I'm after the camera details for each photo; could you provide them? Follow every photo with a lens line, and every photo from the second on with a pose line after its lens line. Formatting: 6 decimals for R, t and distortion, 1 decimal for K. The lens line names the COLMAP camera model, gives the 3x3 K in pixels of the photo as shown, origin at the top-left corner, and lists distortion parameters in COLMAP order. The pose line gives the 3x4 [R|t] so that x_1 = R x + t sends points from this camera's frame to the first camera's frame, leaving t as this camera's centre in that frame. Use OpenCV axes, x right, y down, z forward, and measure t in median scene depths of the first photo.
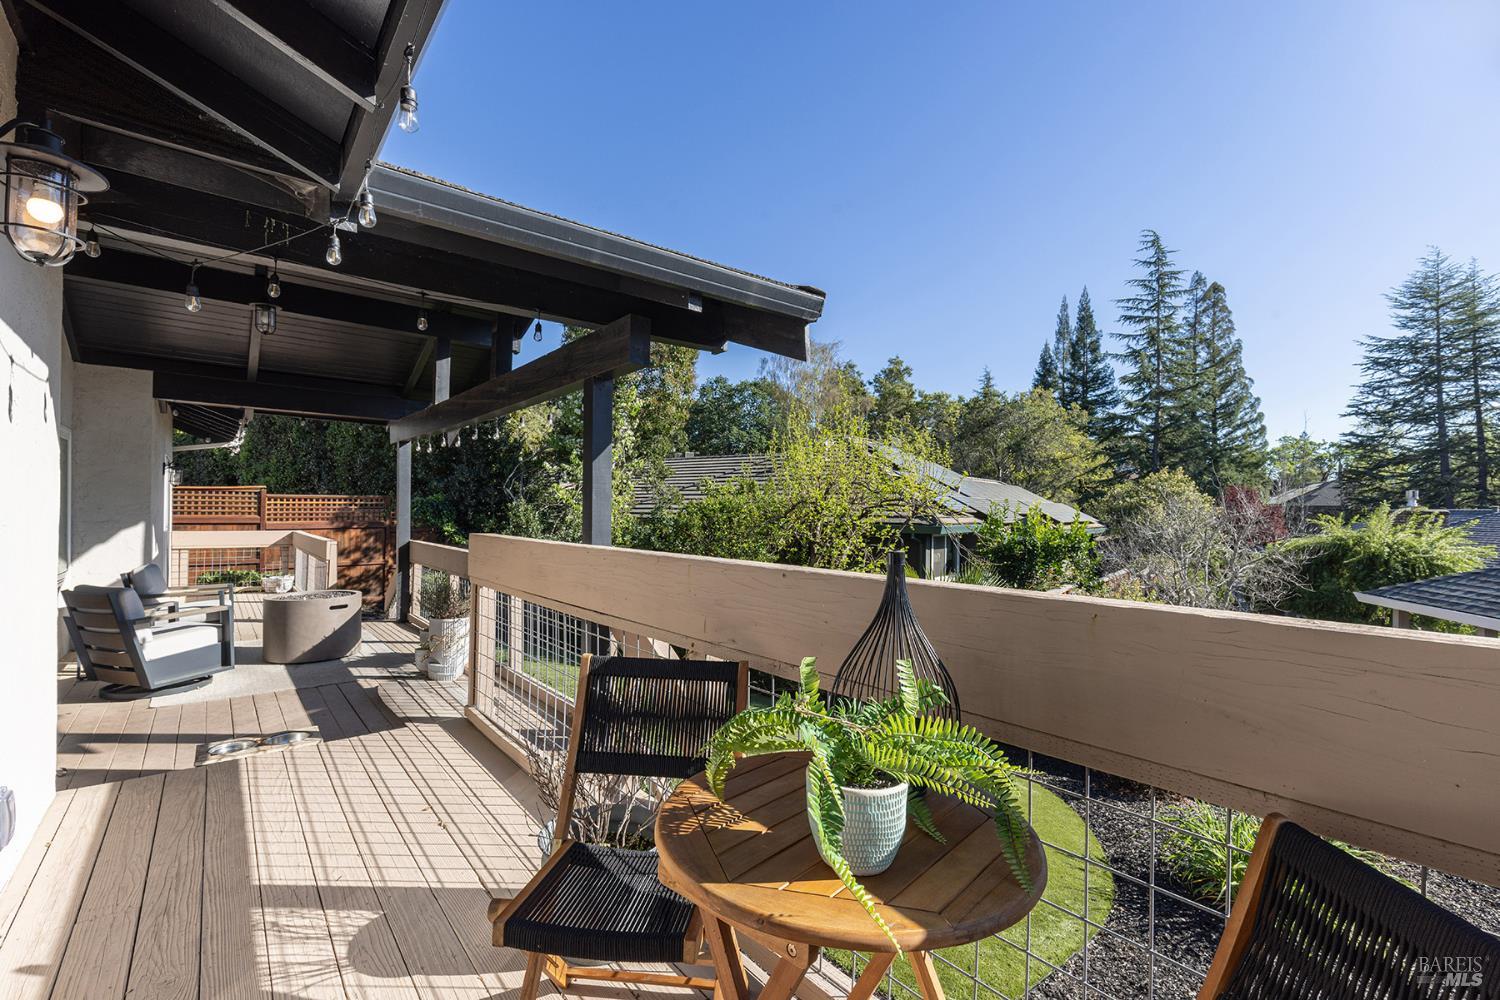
lens RADIAL K [[664.0, 0, 755.9], [0, 664.0, 506.1], [0, 0, 1]] dist [0.005115, -0.000629]
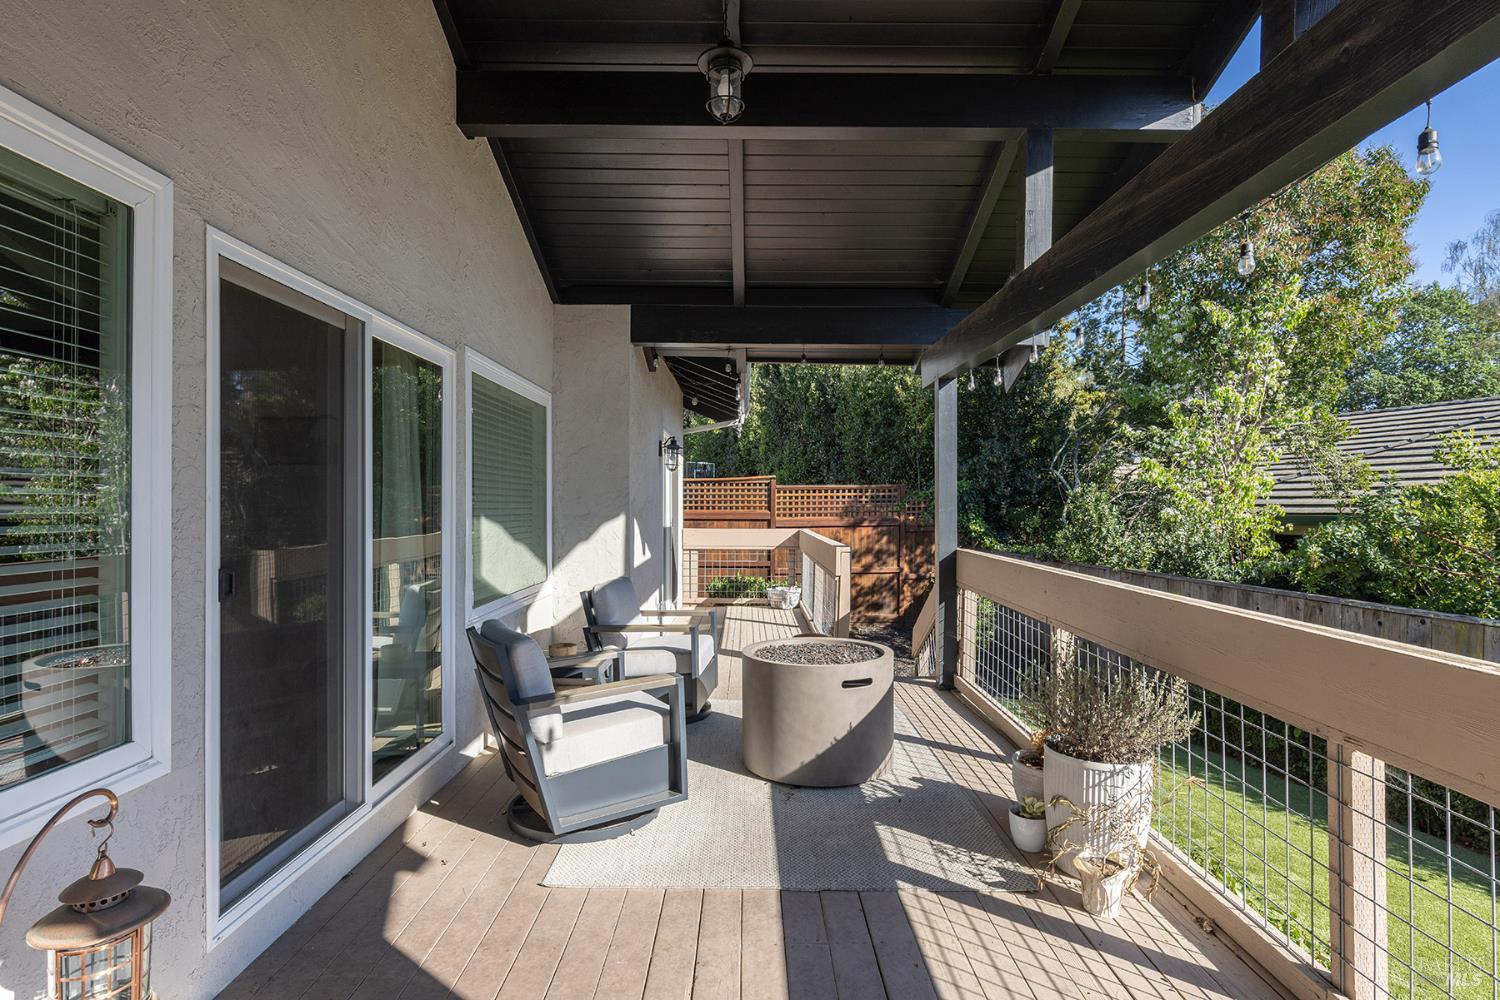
lens RADIAL K [[799.4, 0, 751.9], [0, 799.4, 500.5], [0, 0, 1]] dist [-0.007421, -0.000212]
pose [[0.778761, -0.012218, -0.627202, -0.129188], [0.012649, 0.999913, -0.003773, 0.005709], [0.627193, -0.004995, 0.778848, 0.201306]]
